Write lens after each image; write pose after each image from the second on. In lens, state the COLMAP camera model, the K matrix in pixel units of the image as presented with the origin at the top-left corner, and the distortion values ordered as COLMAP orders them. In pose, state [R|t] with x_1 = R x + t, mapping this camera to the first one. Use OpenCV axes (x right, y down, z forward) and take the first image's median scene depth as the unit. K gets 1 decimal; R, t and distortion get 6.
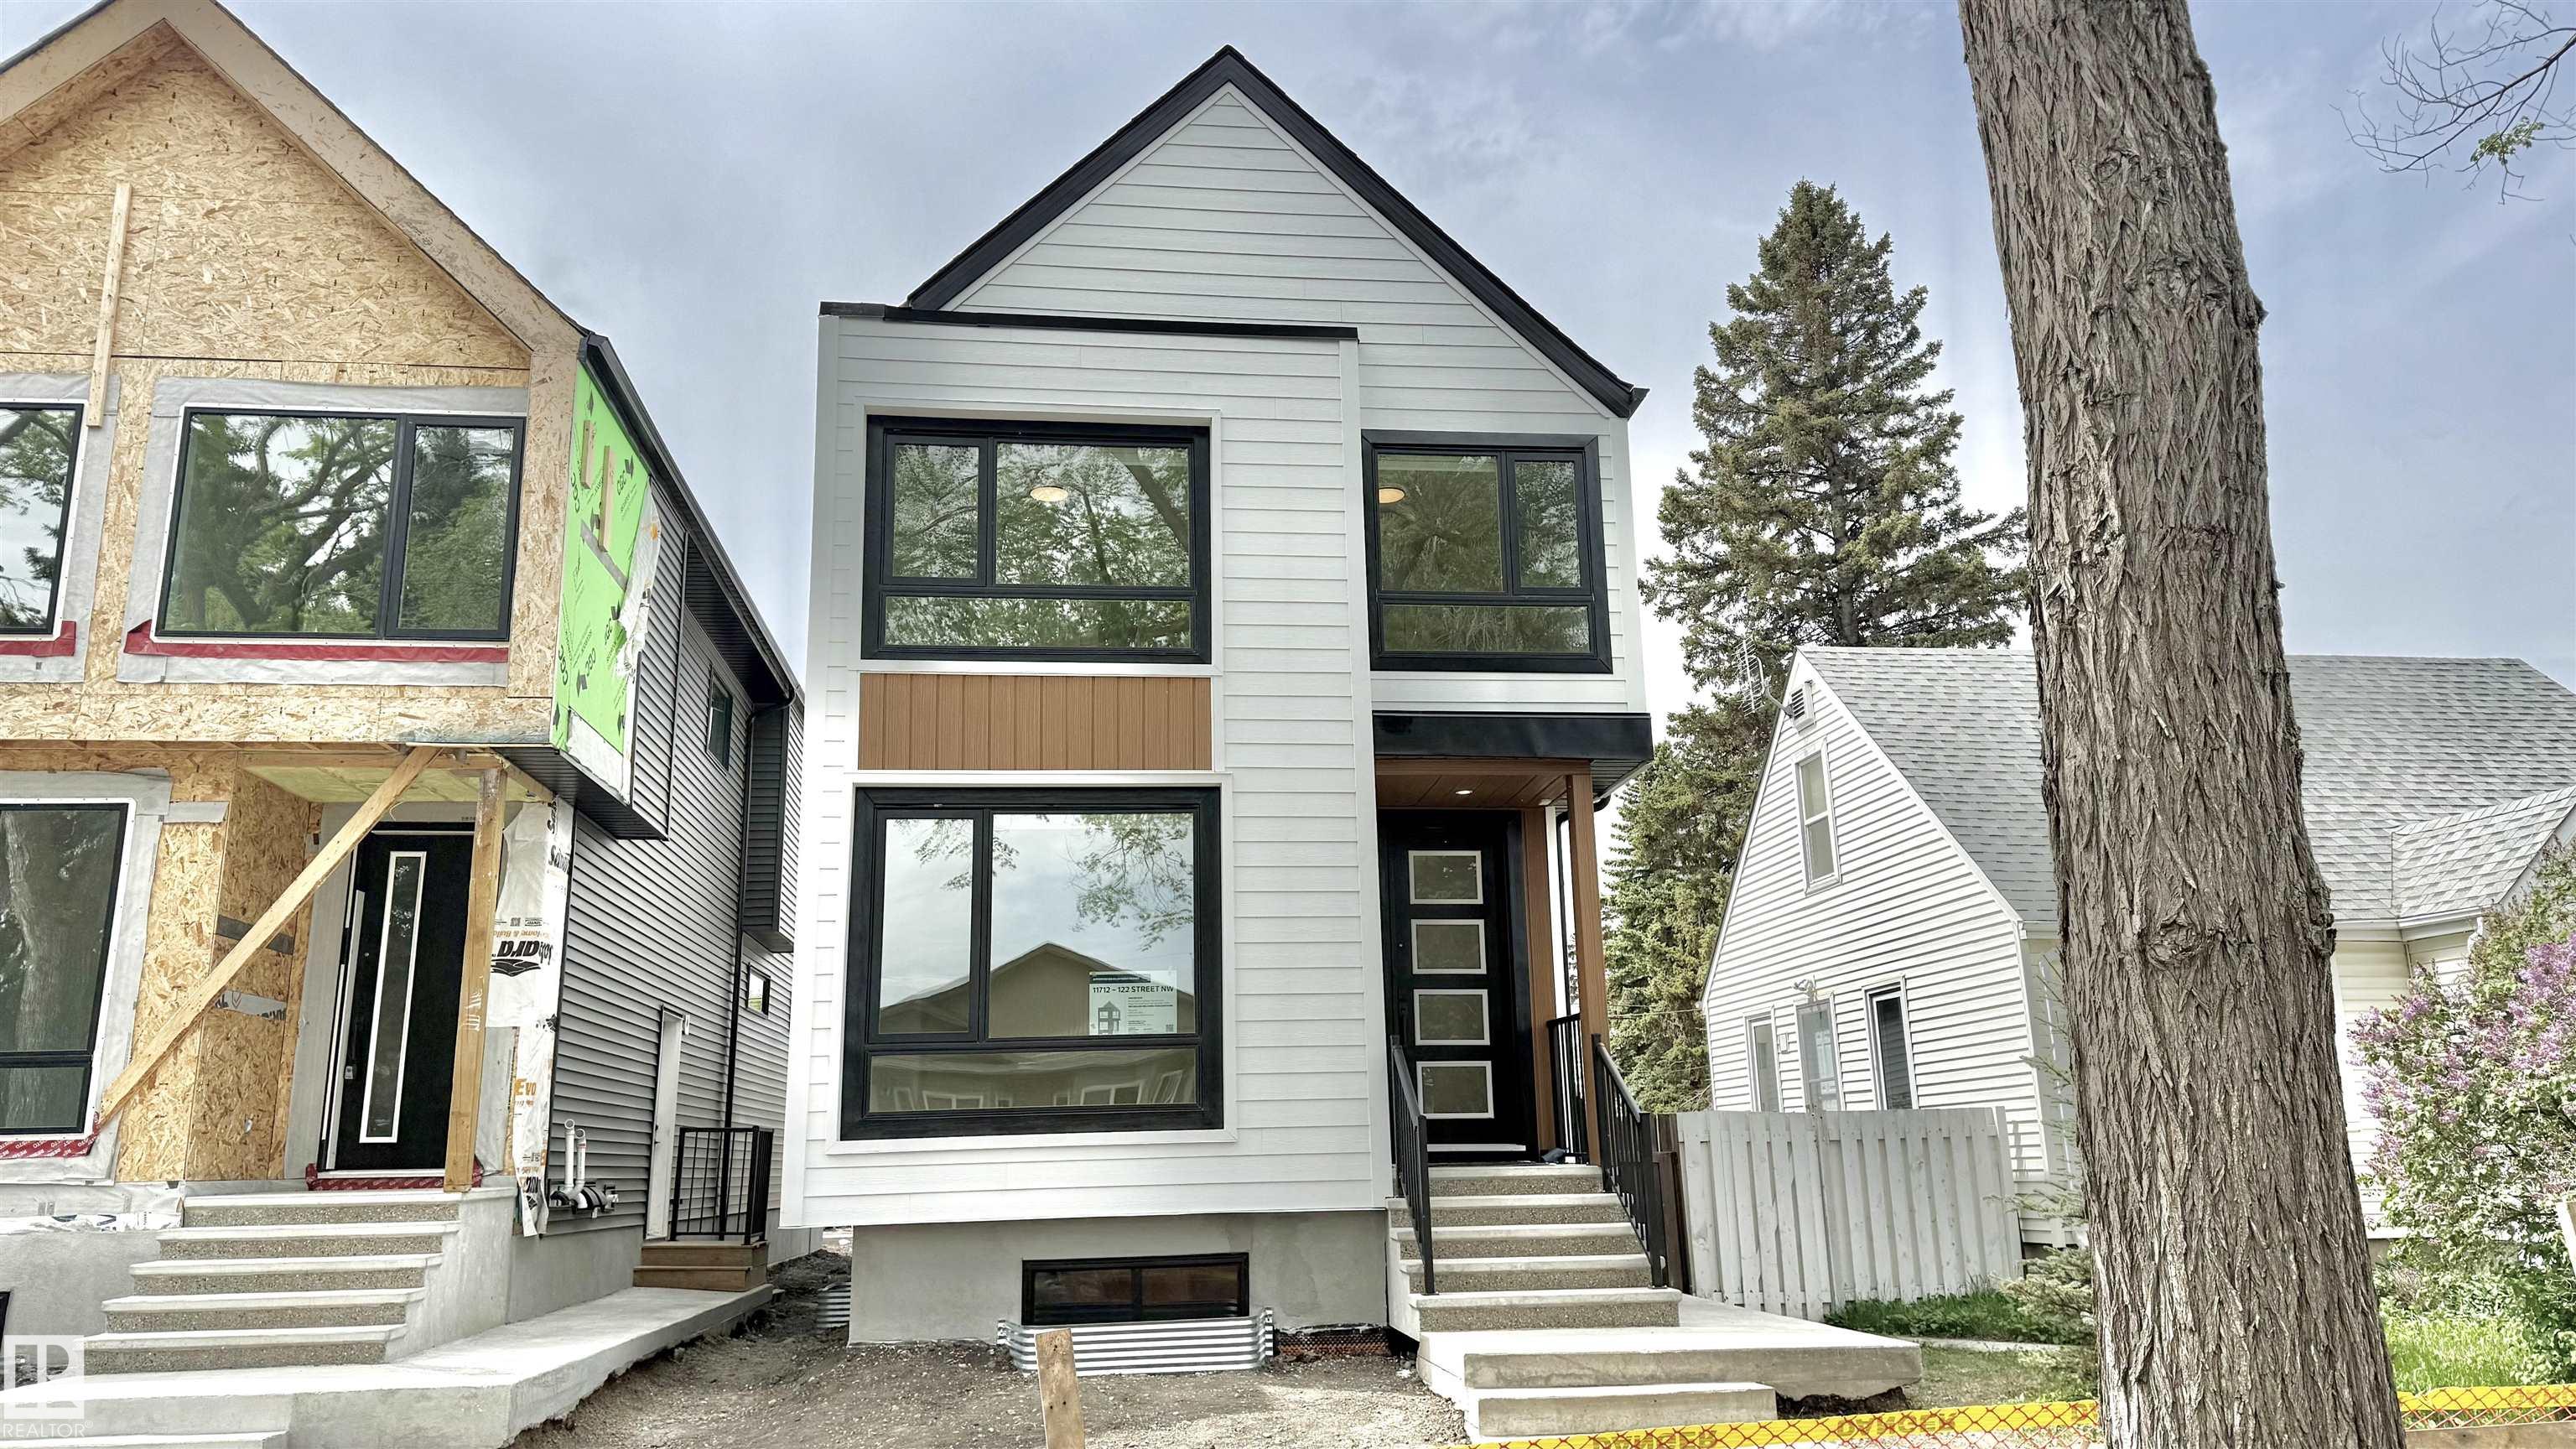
lens RADIAL K [[1791.7, 0, 1295.7], [0, 1791.7, 727.8], [0, 0, 1]] dist [0.115569, -0.147948]
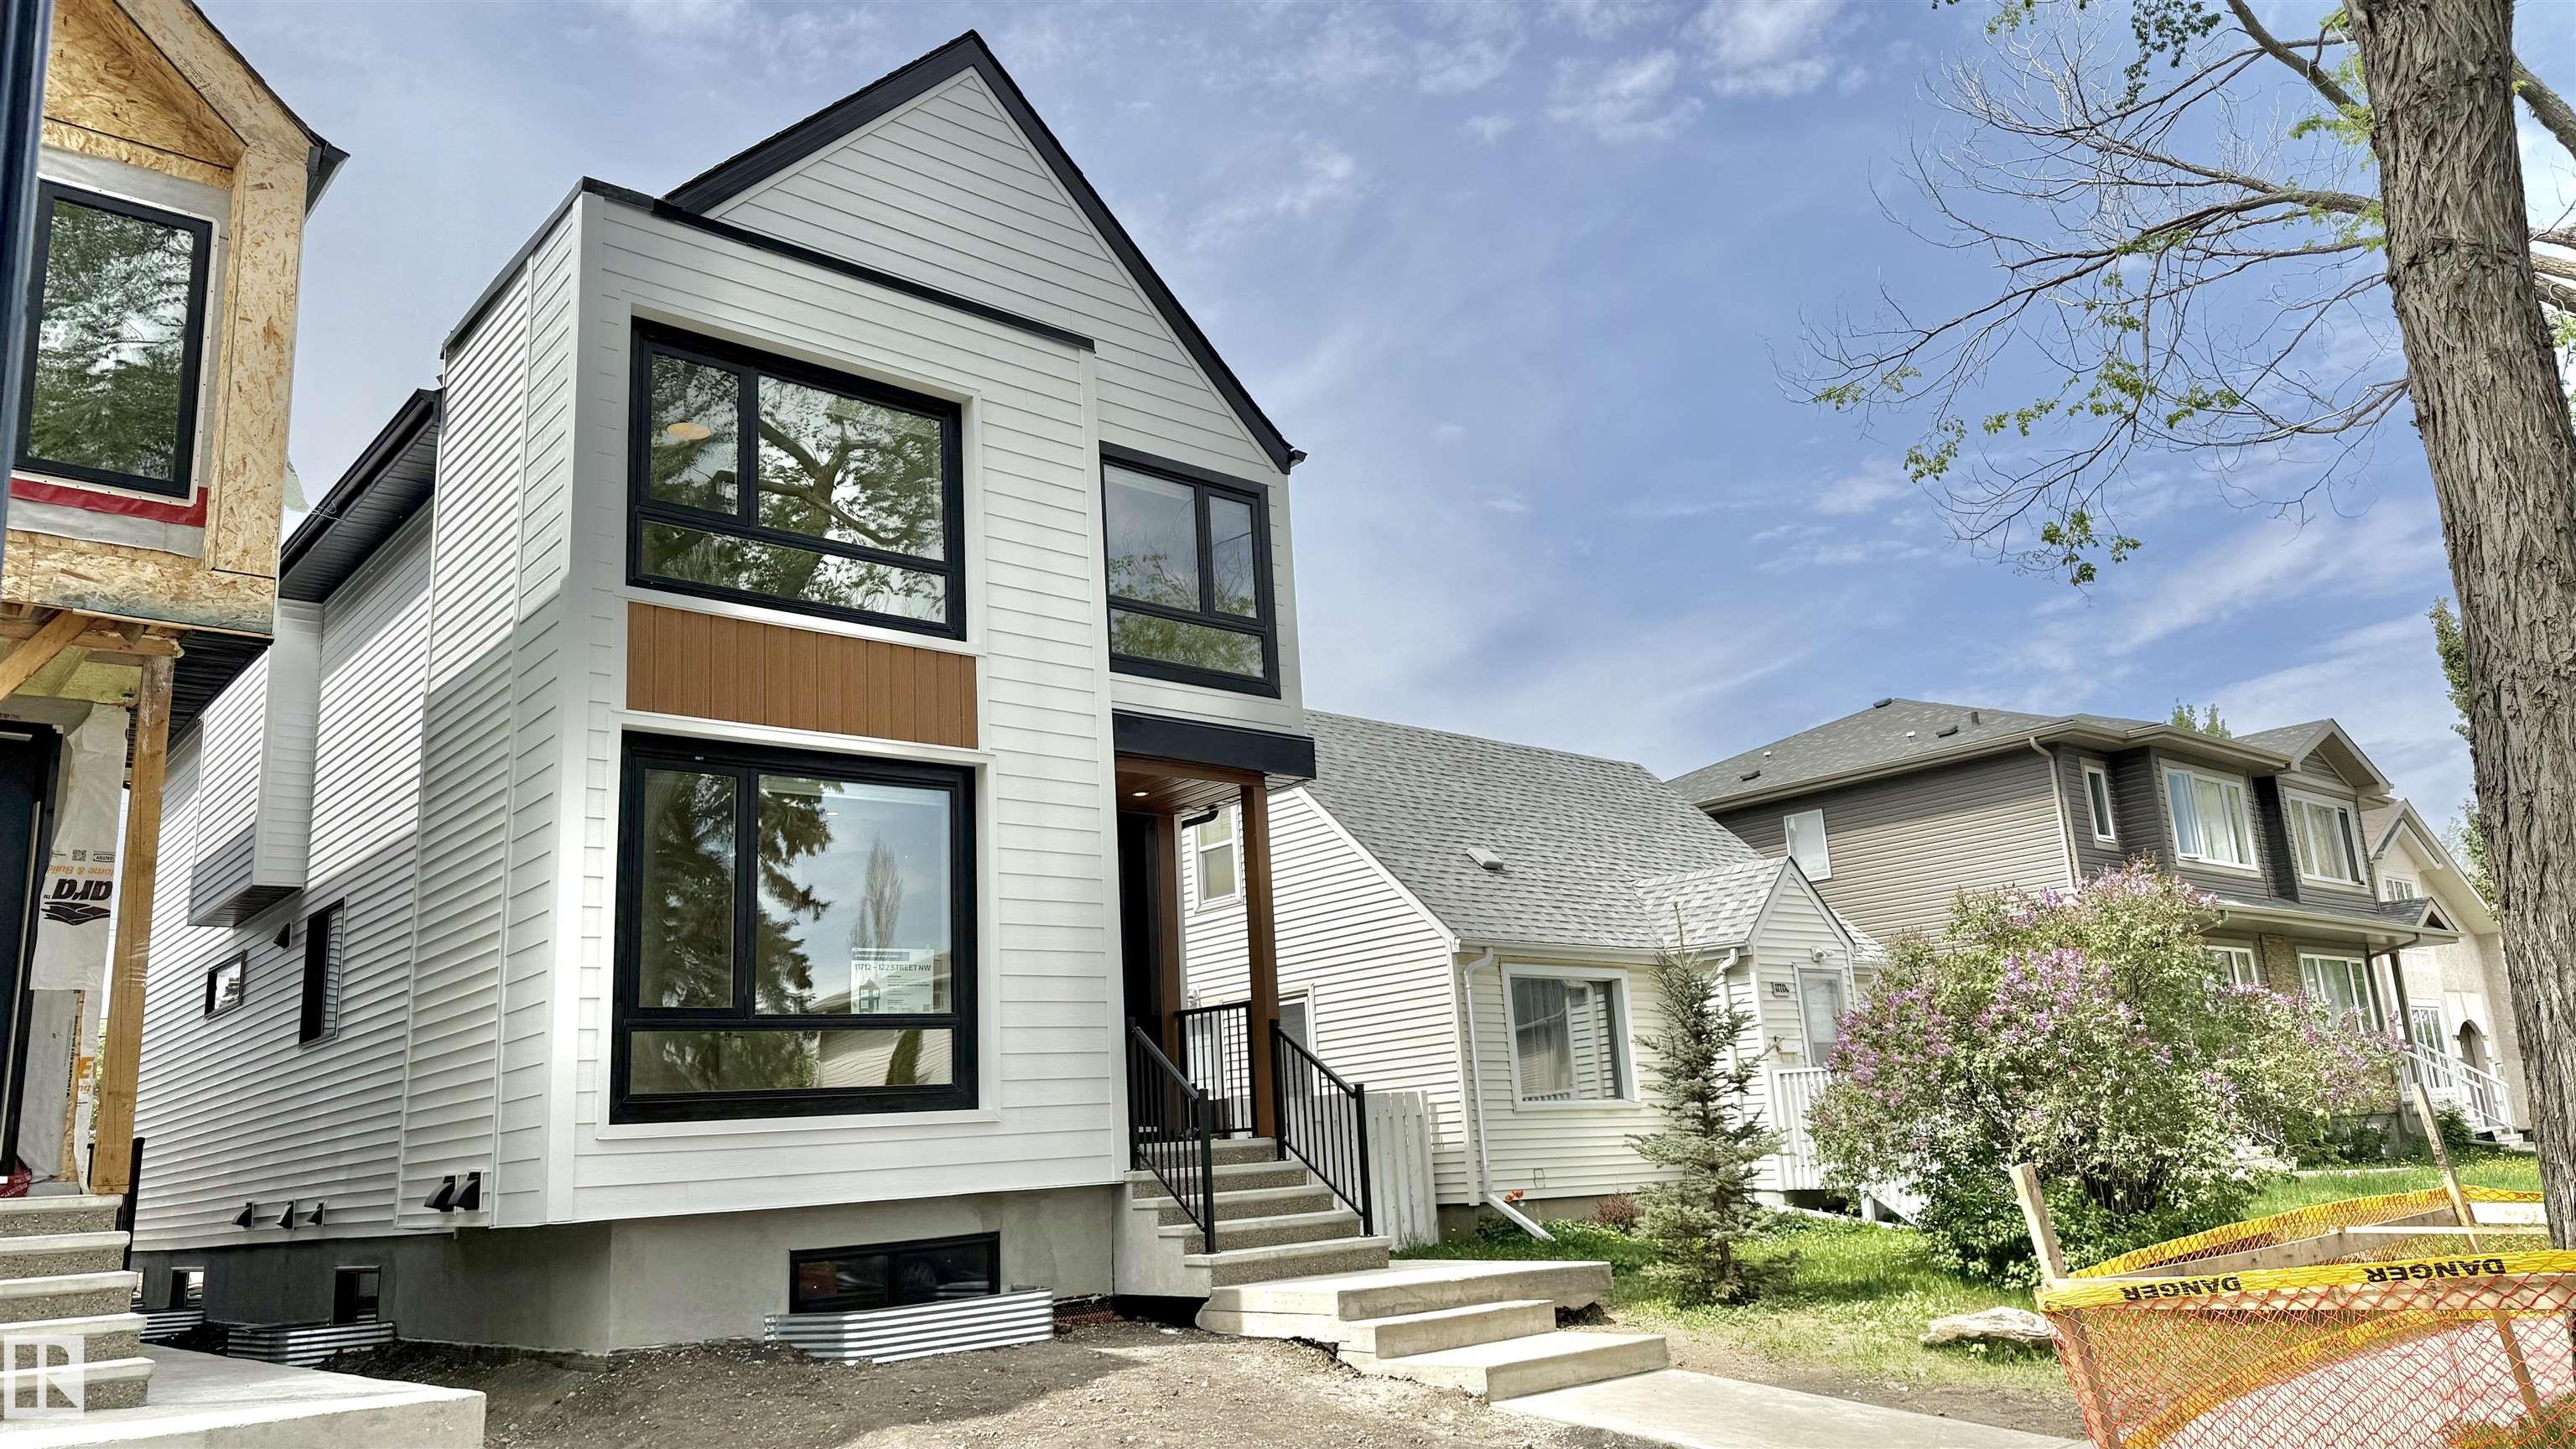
lens RADIAL K [[1791.7, 0, 1295.7], [0, 1791.7, 727.8], [0, 0, 1]] dist [0.115569, -0.147948]
pose [[0.826138, 0.105381, 0.553526, -0.451900], [-0.092398, 0.994394, -0.051410, 0.046537], [-0.555841, -0.008673, 0.831244, 0.072188]]
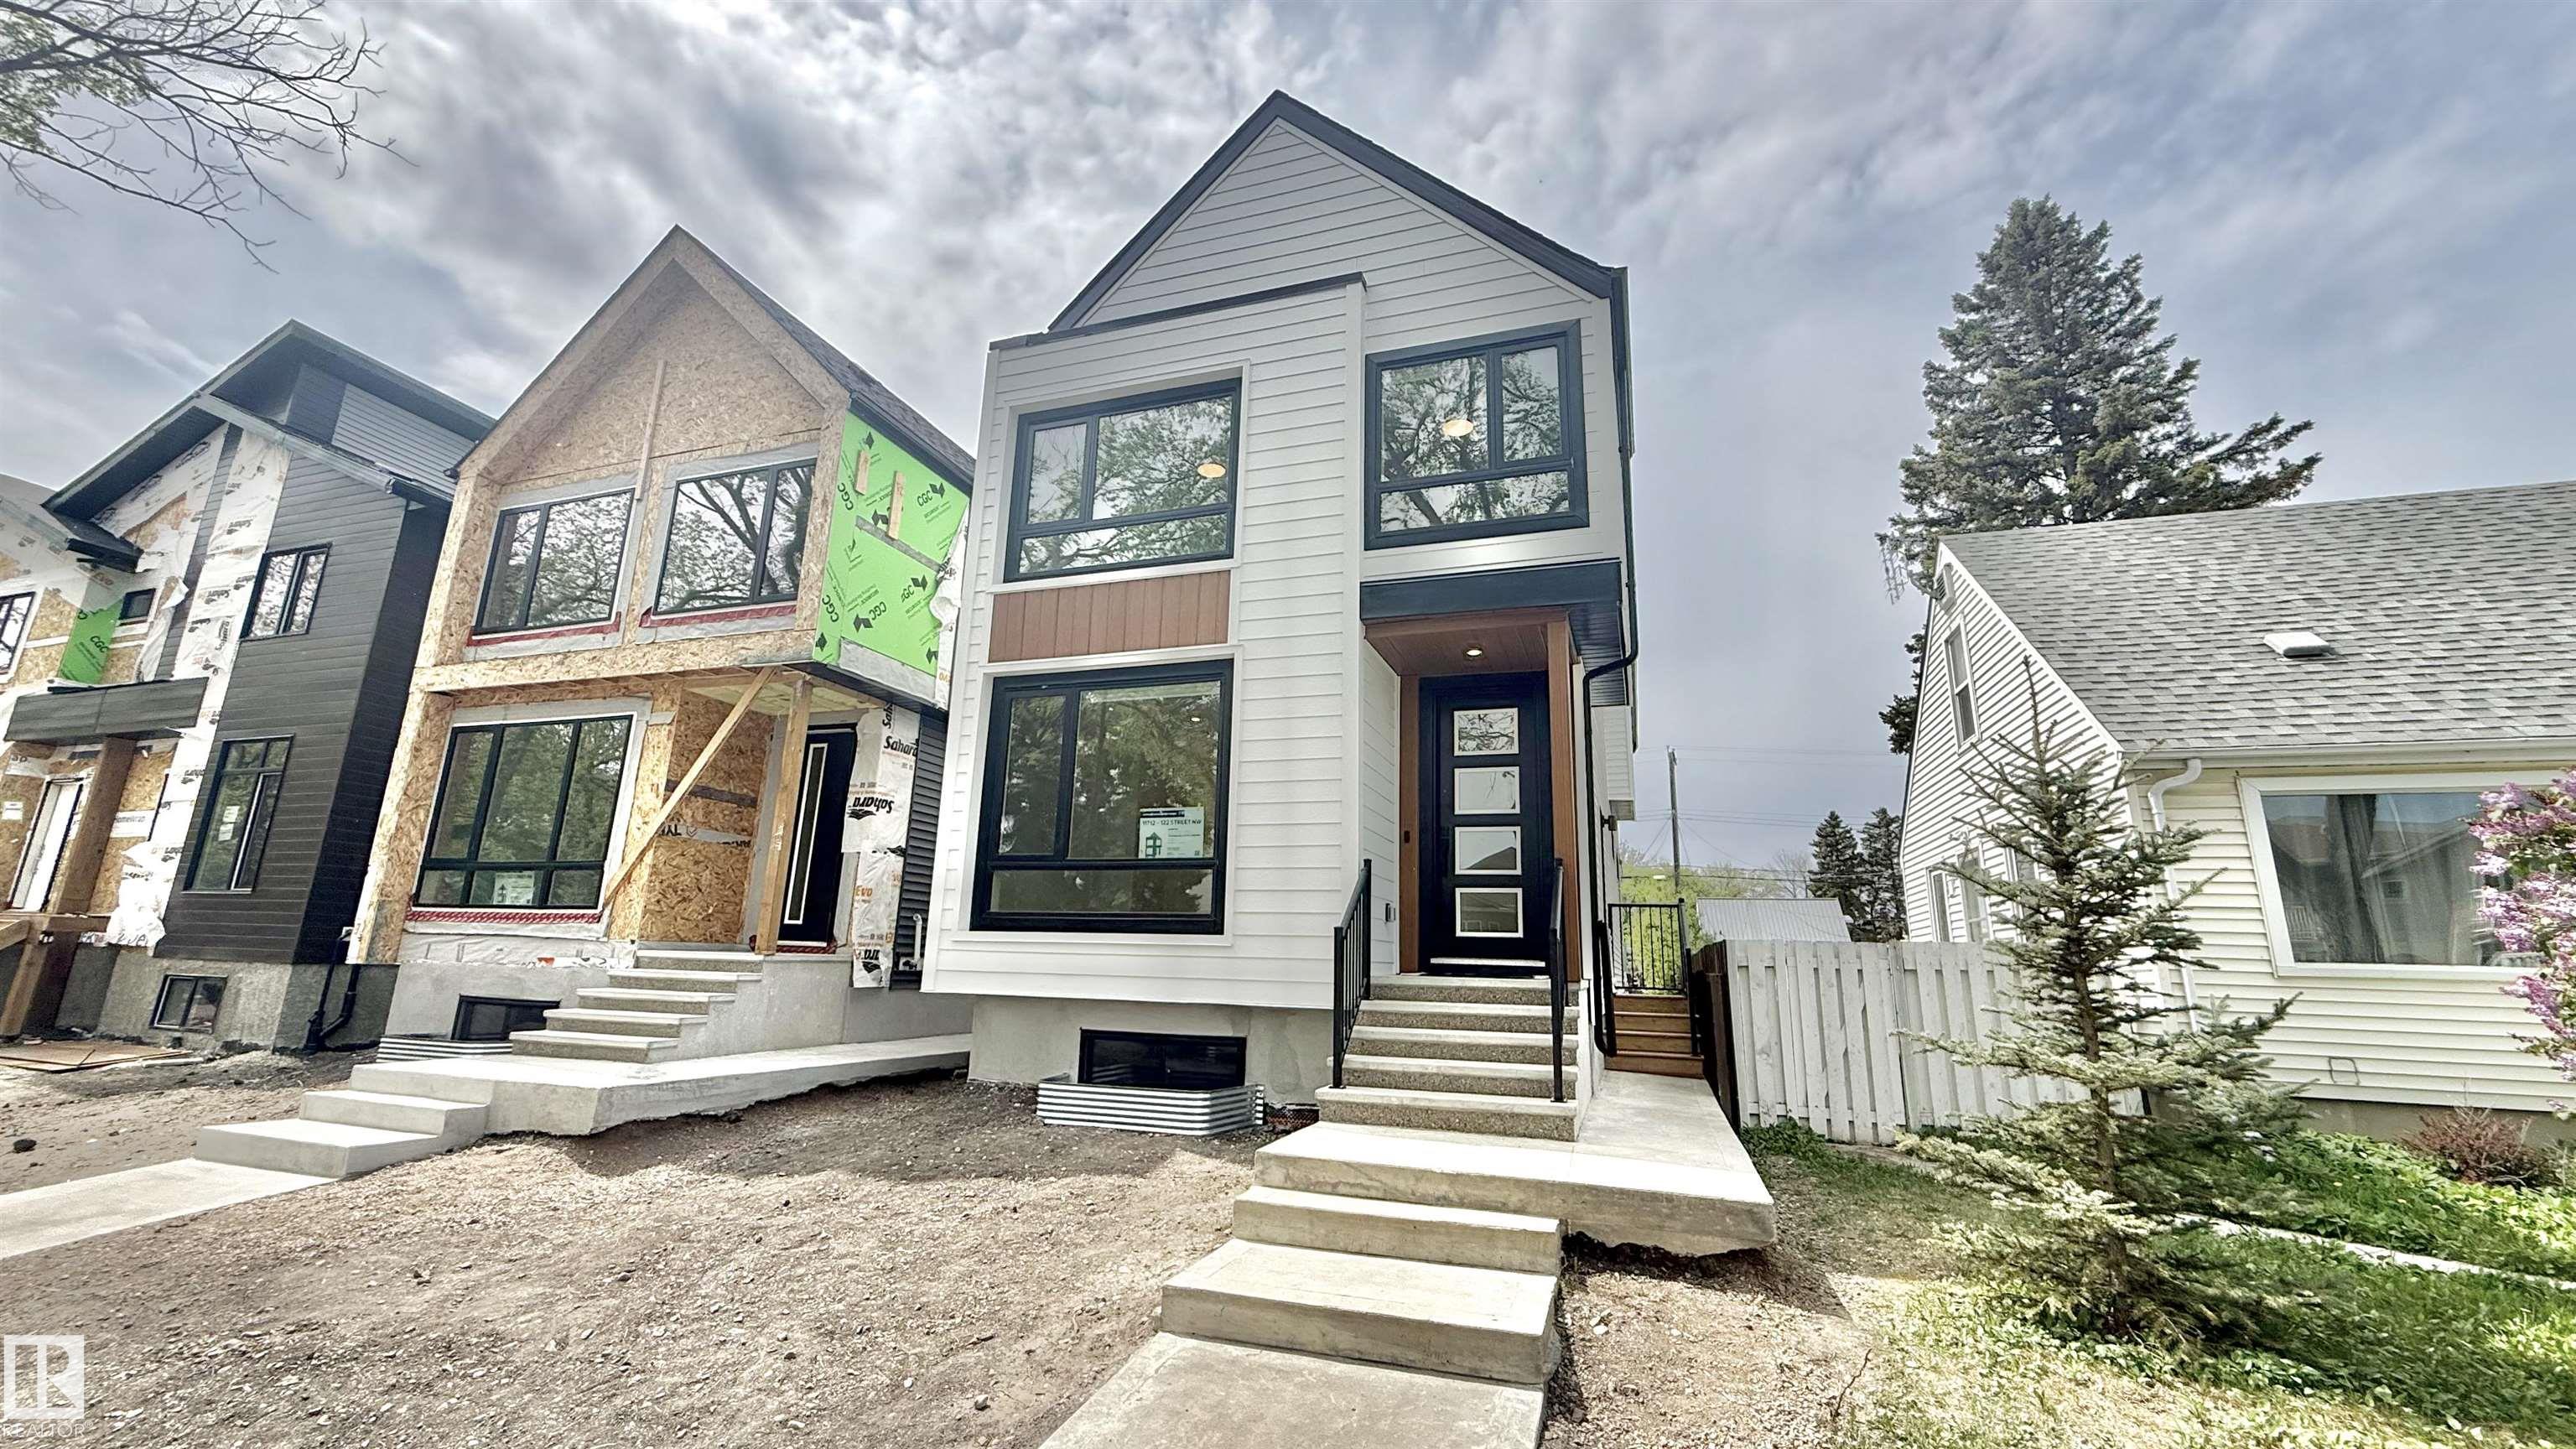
lens RADIAL K [[1025.4, 0, 1288.0], [0, 1025.4, 724.5], [0, 0, 1]] dist [0.002577, 0.000492]
pose [[0.900184, -0.056170, -0.431873, 0.287350], [0.056690, 0.998324, -0.011682, 0.089154], [0.431805, -0.013967, 0.901859, 0.384637]]
